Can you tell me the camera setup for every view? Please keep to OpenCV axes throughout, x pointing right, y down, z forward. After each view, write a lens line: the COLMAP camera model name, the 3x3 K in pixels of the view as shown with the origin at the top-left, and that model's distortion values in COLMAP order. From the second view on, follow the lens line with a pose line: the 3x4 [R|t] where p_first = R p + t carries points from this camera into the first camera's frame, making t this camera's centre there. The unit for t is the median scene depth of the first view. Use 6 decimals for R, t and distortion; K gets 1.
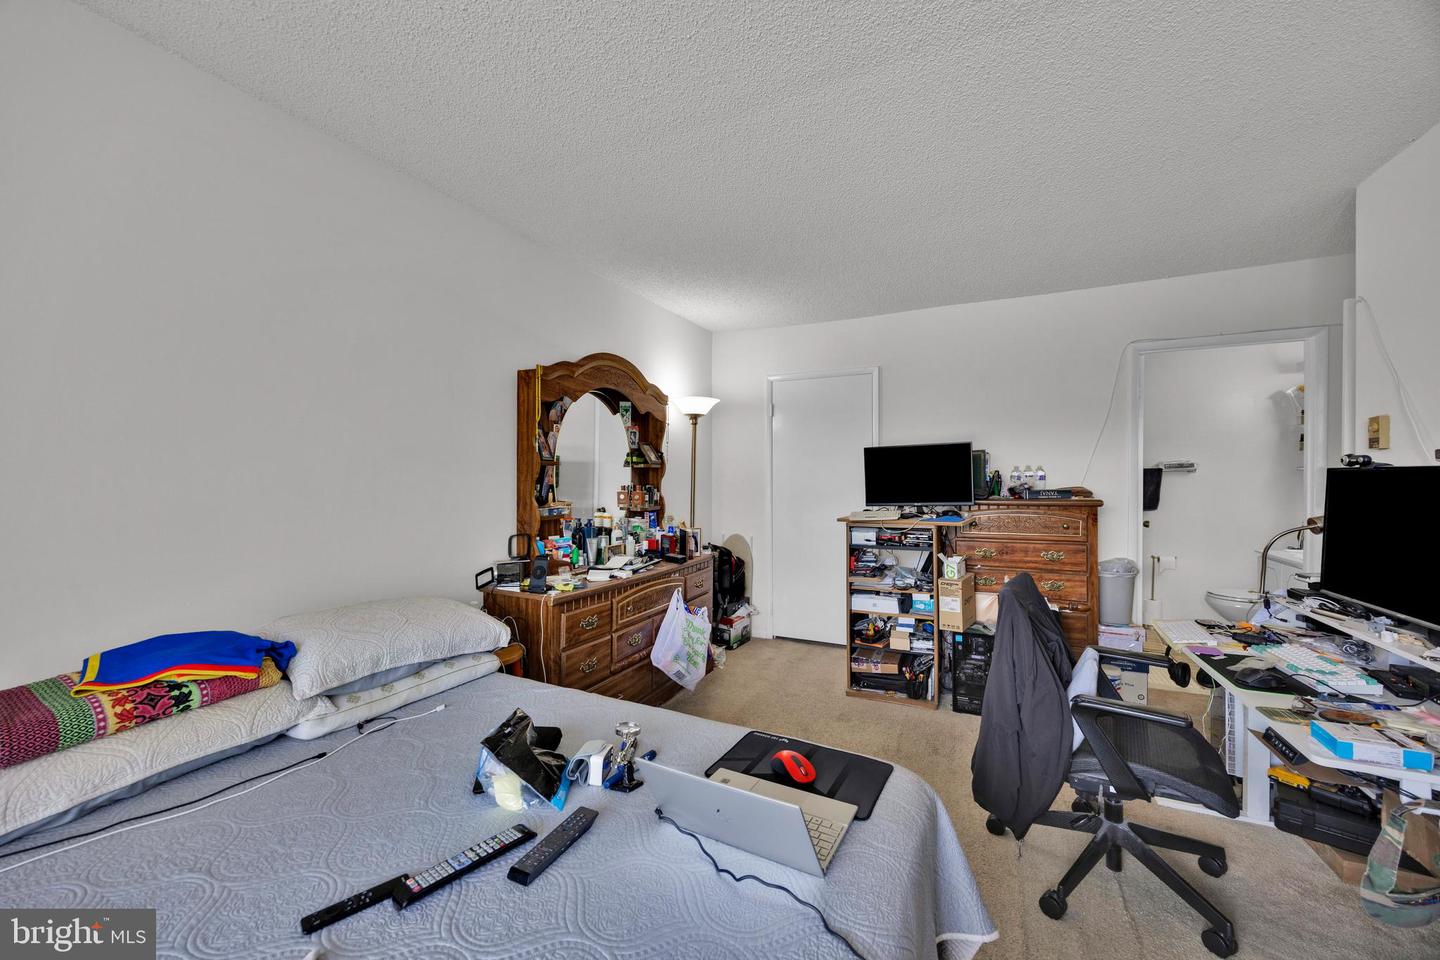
lens RADIAL K [[555.8, 0, 716.3], [0, 555.8, 481.3], [0, 0, 1]] dist [-0.004444, 0.000424]
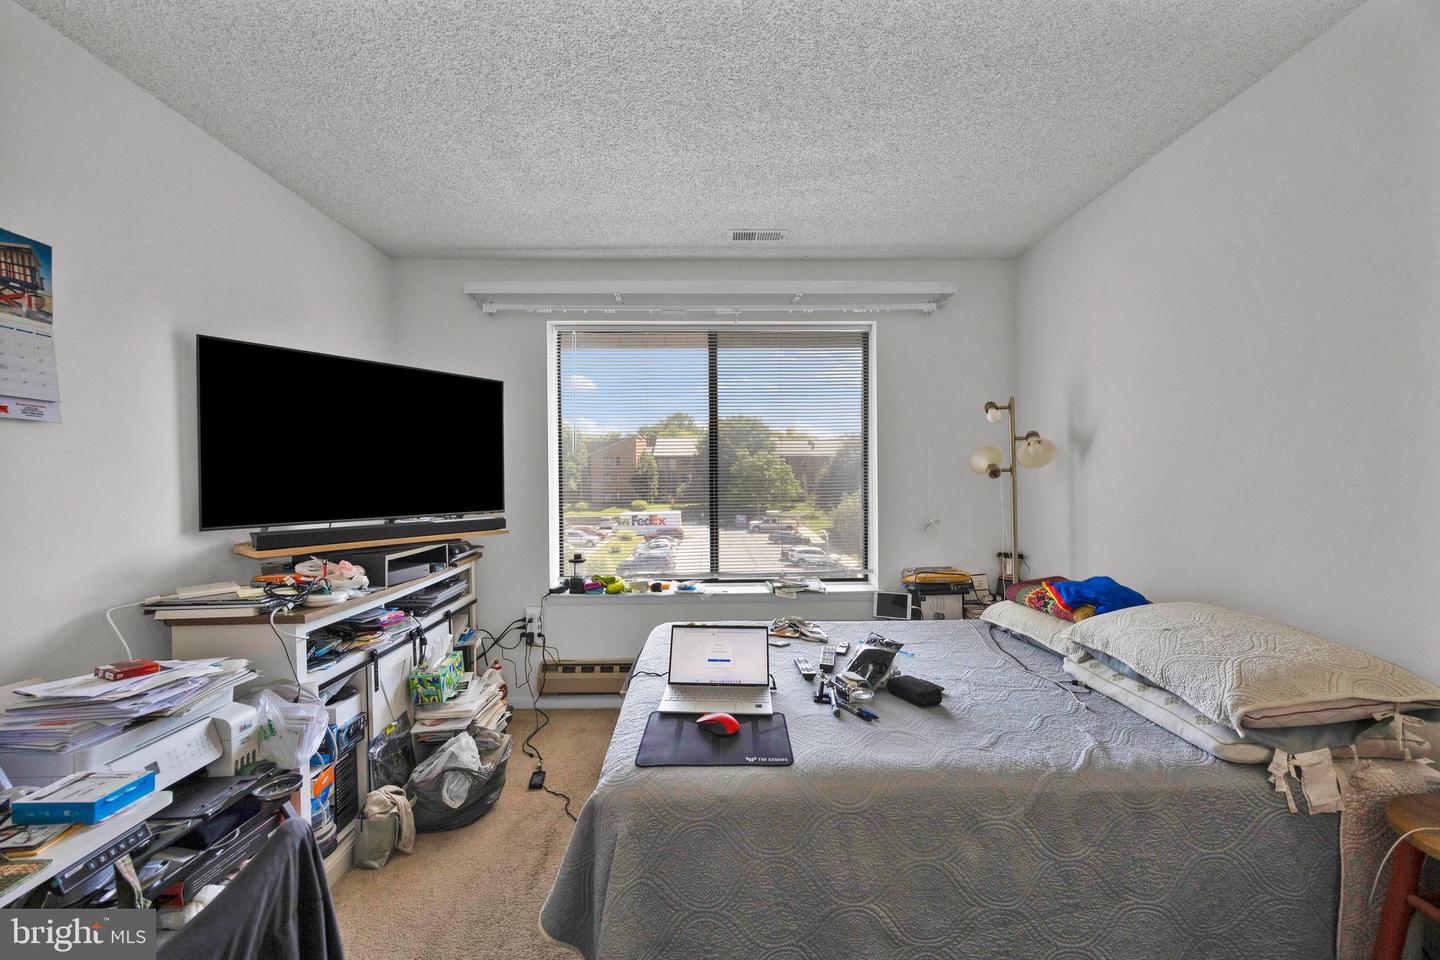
lens RADIAL K [[555.8, 0, 713.3], [0, 555.8, 482.9], [0, 0, 1]] dist [-0.004444, 0.000424]
pose [[-0.895356, 0.008877, -0.445263, 0.288406], [0.006641, 0.999956, 0.006580, 0.004764], [0.445302, 0.002934, -0.895376, 0.889463]]
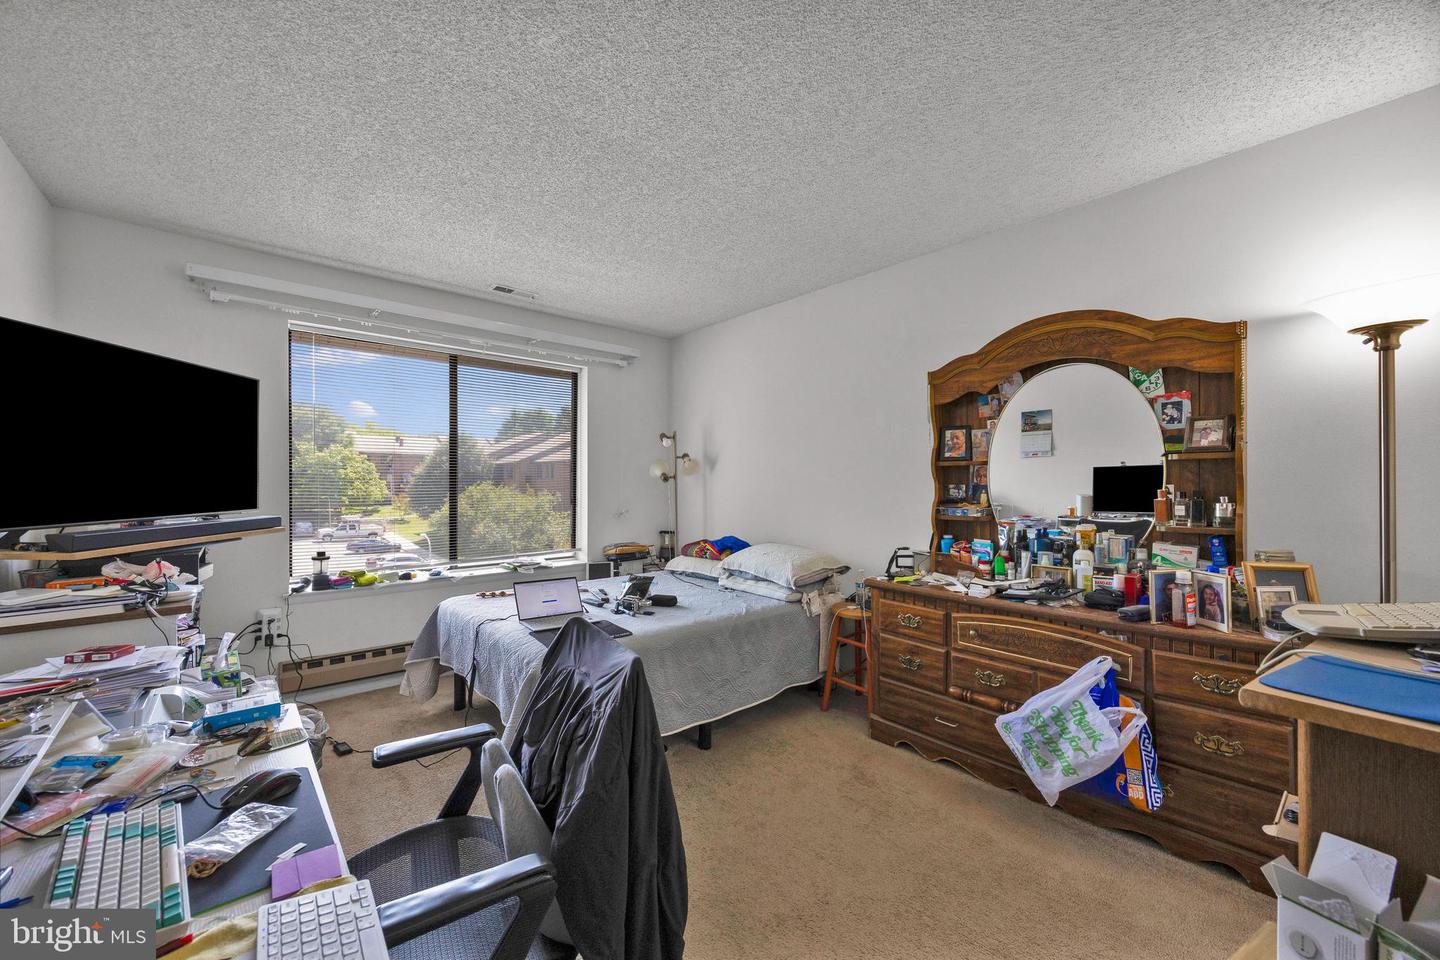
lens RADIAL K [[555.8, 0, 712.6], [0, 555.8, 483.2], [0, 0, 1]] dist [-0.004444, 0.000424]
pose [[-0.393942, 0.001880, -0.919133, 0.763272], [-0.006375, 0.999968, 0.004778, 0.000944], [0.919113, 0.007742, -0.393918, 0.960099]]
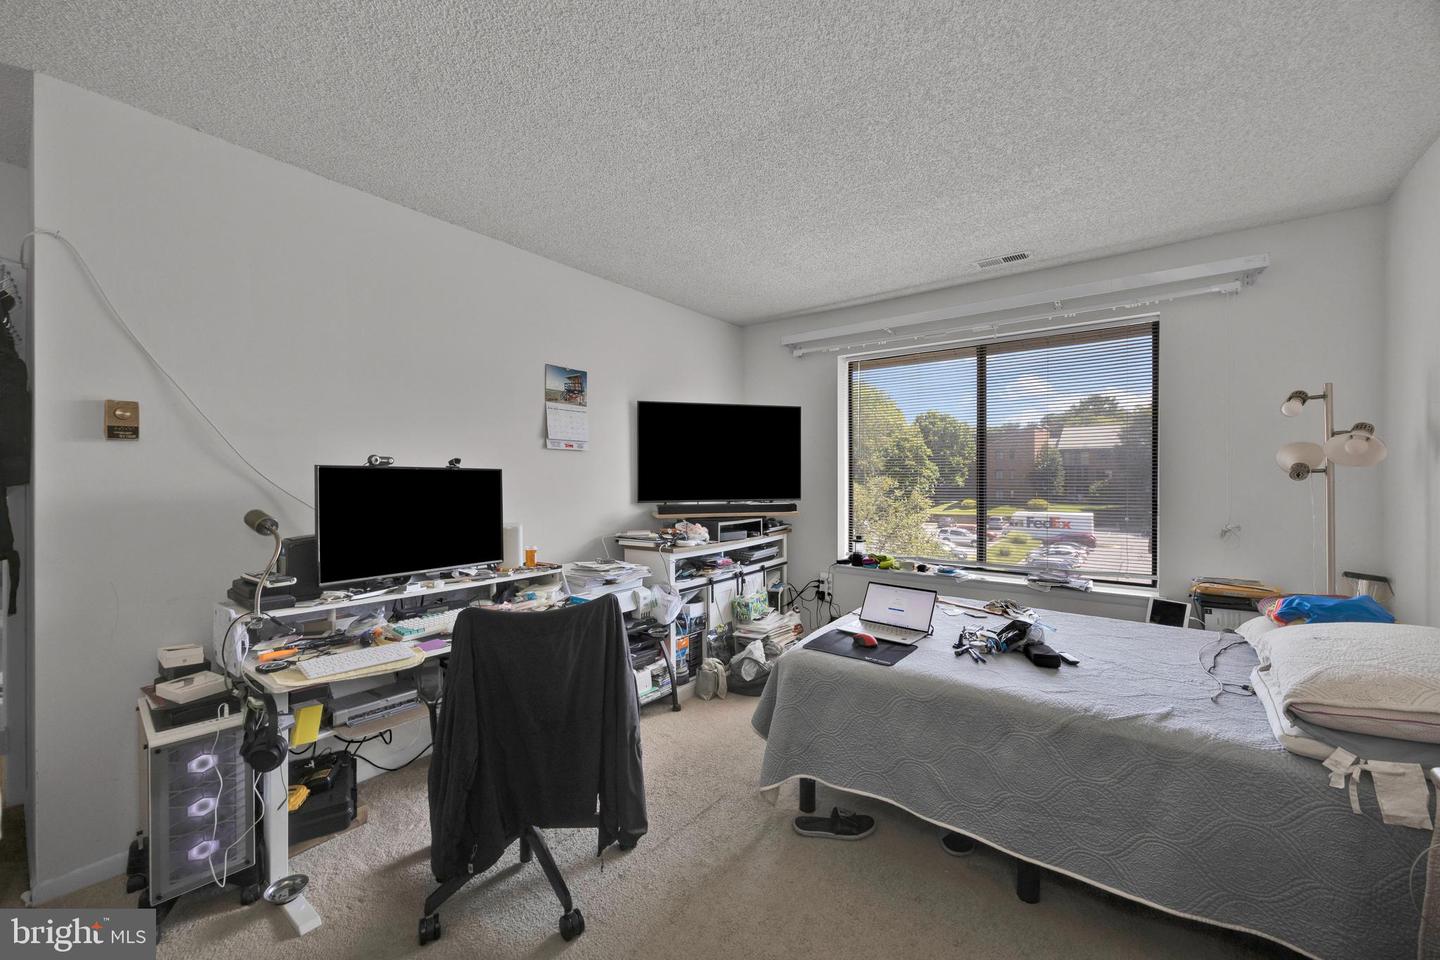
lens RADIAL K [[555.8, 0, 709.5], [0, 555.8, 475.4], [0, 0, 1]] dist [-0.004444, 0.000424]
pose [[-0.976019, -0.000171, 0.217684, 0.102729], [-0.000343, 1.000000, -0.000750, 0.000311], [-0.217684, -0.000807, -0.976019, 1.237325]]
